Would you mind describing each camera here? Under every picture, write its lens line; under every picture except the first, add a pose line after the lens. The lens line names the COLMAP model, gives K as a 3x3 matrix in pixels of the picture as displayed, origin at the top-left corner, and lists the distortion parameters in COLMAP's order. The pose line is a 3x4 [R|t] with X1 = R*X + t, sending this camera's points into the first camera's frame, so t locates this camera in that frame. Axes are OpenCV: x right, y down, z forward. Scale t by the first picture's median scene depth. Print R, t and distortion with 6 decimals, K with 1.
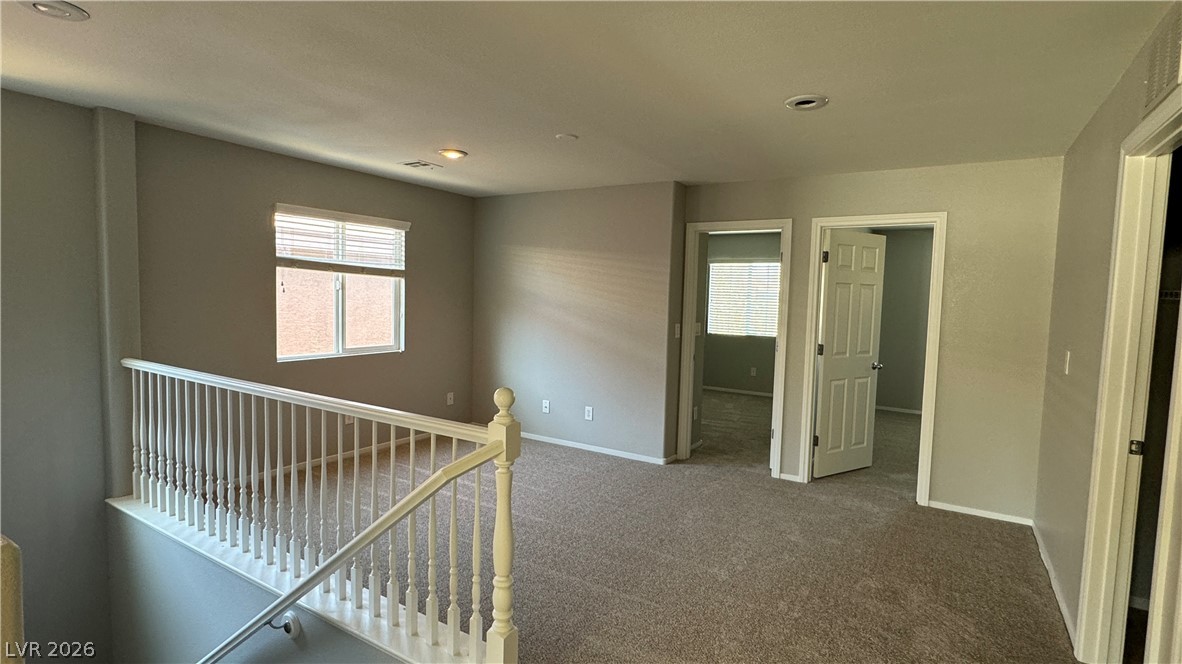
lens RADIAL K [[576.4, 0, 591.0], [0, 576.4, 332.0], [0, 0, 1]] dist [0.000088, 0.000067]
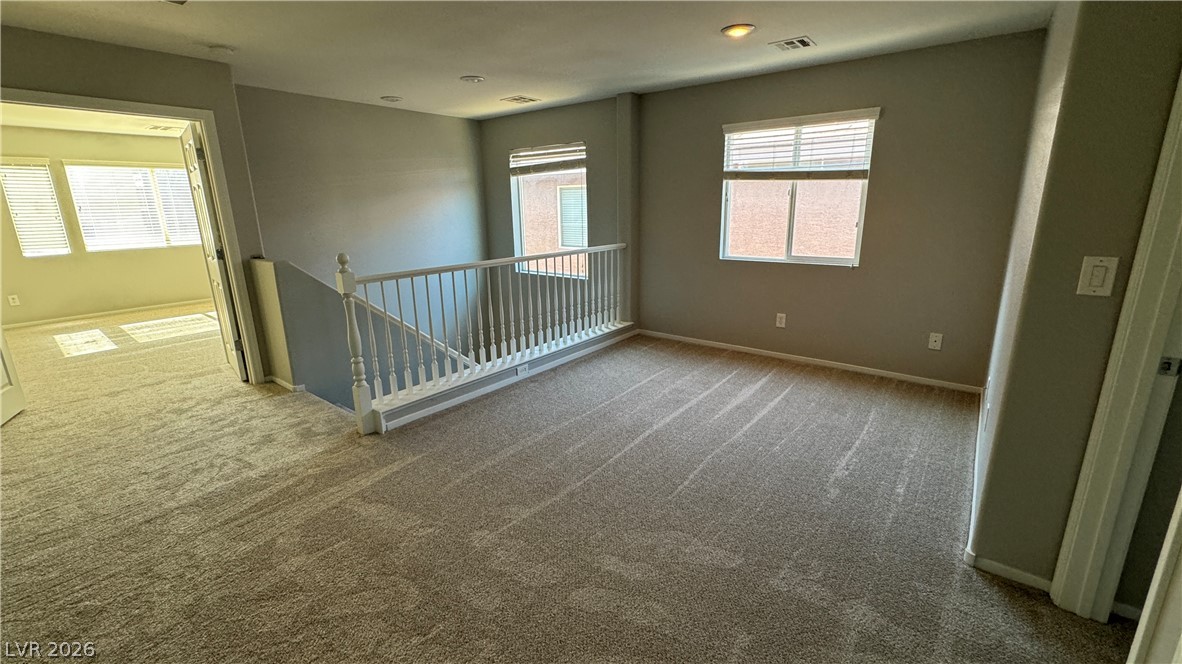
lens RADIAL K [[500.5, 0, 591.0], [0, 500.5, 332.0], [0, 0, 1]] dist [-0.001563, -0.000042]
pose [[-0.103952, 0.221310, -0.969647, 0.518005], [-0.054733, 0.972179, 0.227755, -0.022846], [0.993075, 0.076747, -0.088947, 0.741725]]
